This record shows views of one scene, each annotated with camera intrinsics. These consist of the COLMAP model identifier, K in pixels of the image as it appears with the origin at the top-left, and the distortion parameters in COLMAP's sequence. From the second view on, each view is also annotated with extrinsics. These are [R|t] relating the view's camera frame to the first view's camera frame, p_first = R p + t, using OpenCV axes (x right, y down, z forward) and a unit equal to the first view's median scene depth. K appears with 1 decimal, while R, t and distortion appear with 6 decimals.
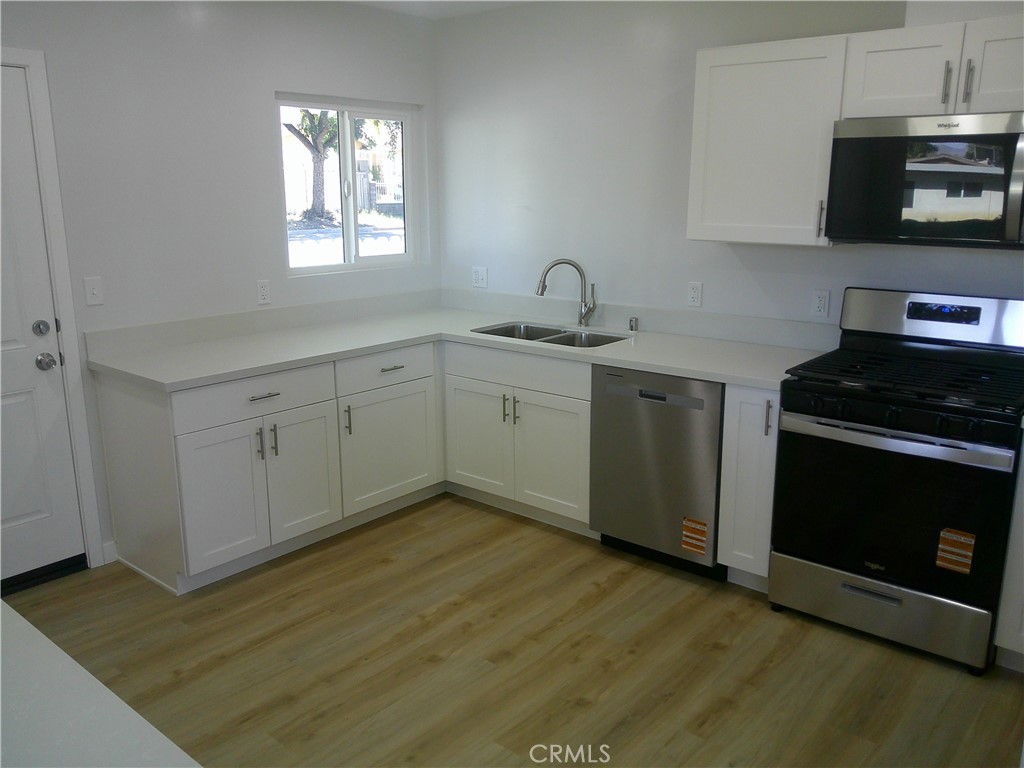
lens RADIAL K [[846.5, 0, 512.0], [0, 846.5, 384.0], [0, 0, 1]] dist [0.186095, -0.309492]
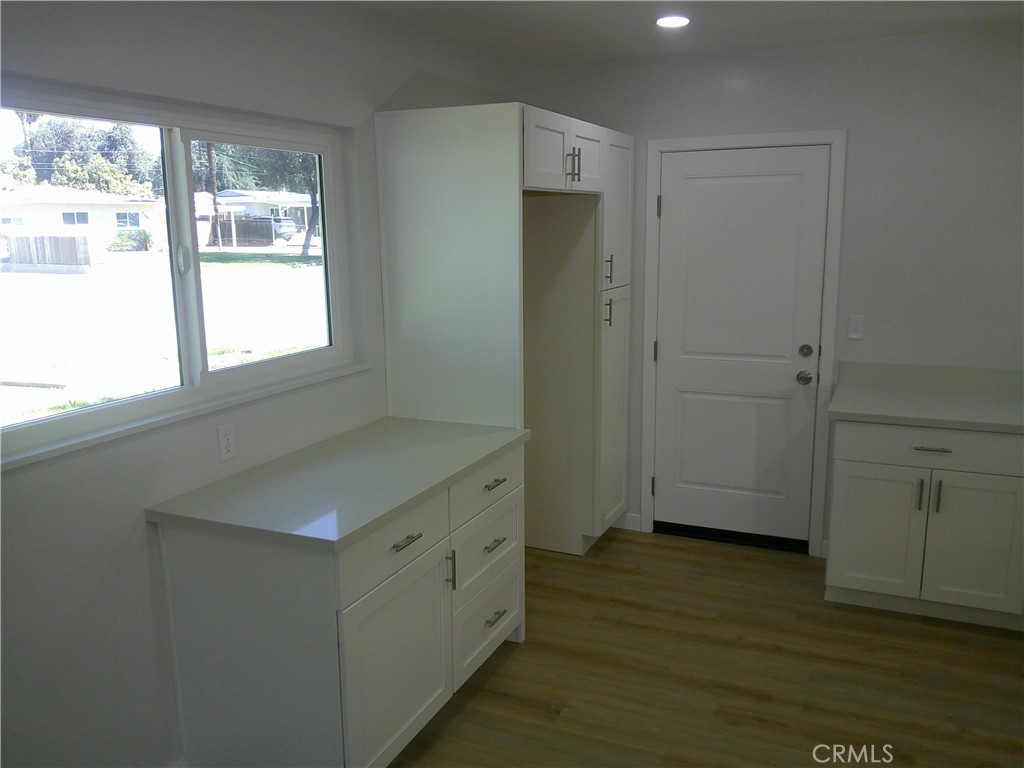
lens RADIAL K [[873.5, 0, 512.0], [0, 873.5, 384.0], [0, 0, 1]] dist [-0.014445, -0.005601]
pose [[0.281815, 0.180154, -0.942404, 0.520919], [-0.210289, 0.969930, 0.122531, -0.081864], [0.936140, 0.163646, 0.311226, 0.223853]]
